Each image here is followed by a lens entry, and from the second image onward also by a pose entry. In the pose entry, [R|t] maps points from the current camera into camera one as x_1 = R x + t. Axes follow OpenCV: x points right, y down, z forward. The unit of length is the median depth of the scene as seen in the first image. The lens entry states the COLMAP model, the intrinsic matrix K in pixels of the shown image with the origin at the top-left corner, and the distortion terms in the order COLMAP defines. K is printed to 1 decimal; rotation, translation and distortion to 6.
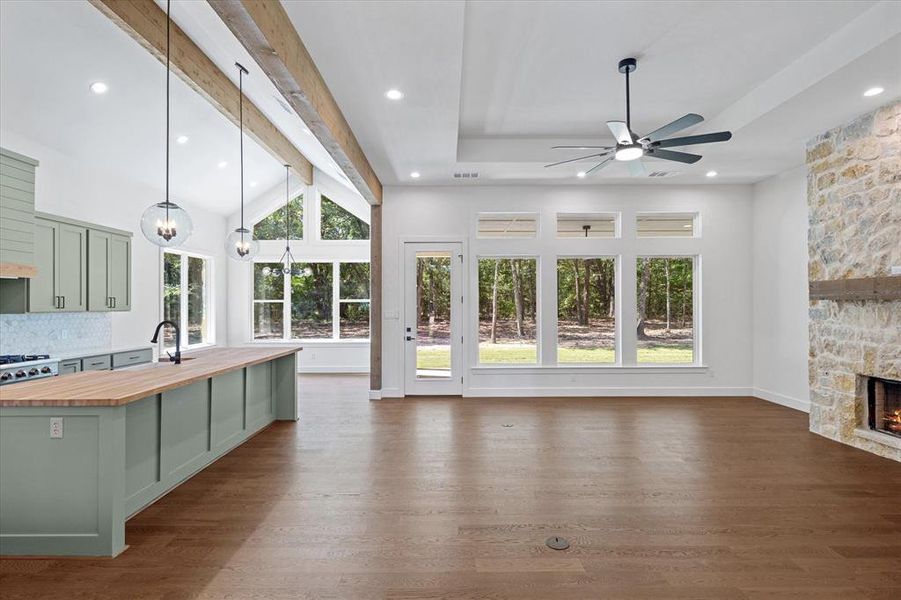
lens RADIAL K [[432.4, 0, 448.8], [0, 432.4, 300.9], [0, 0, 1]] dist [0.000368, 0.000278]
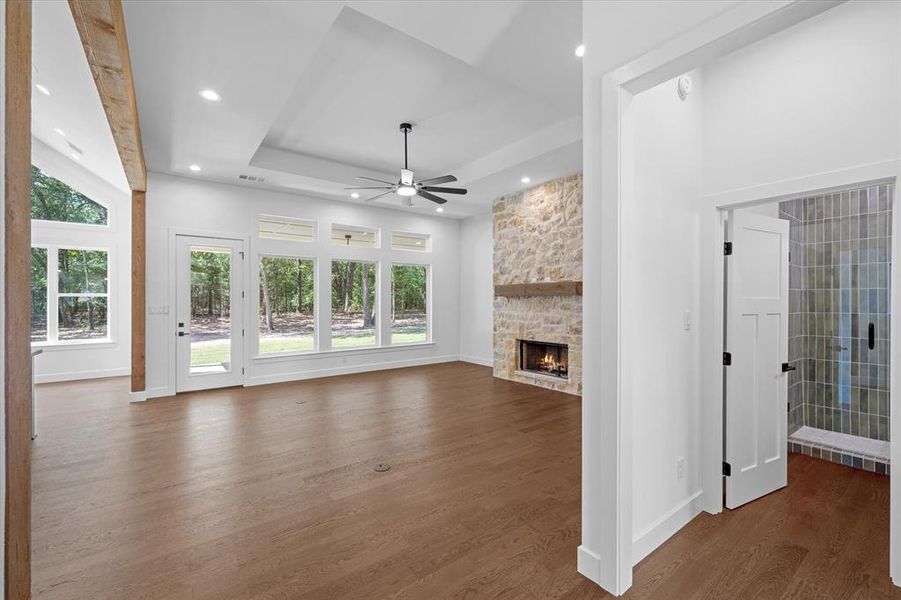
lens RADIAL K [[380.0, 0, 449.8], [0, 380.0, 301.1], [0, 0, 1]] dist [-0.000332, 0.000060]
pose [[0.802783, -0.000175, 0.596271, -0.167293], [-0.004546, 0.999969, 0.006413, 0.006693], [-0.596254, -0.007859, 0.802758, -0.062484]]
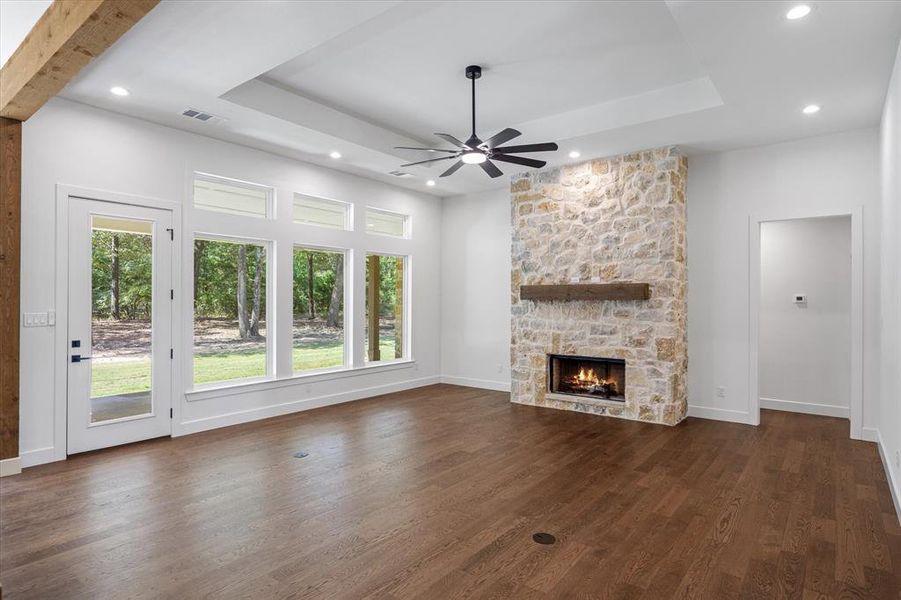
lens RADIAL K [[490.7, 0, 449.6], [0, 490.7, 301.1], [0, 0, 1]] dist [0.003791, 0.000606]
pose [[0.618325, 0.005082, 0.785906, -0.438270], [-0.011082, 0.999936, 0.002253, 0.000854], [-0.785845, -0.010102, 0.618341, 0.255052]]
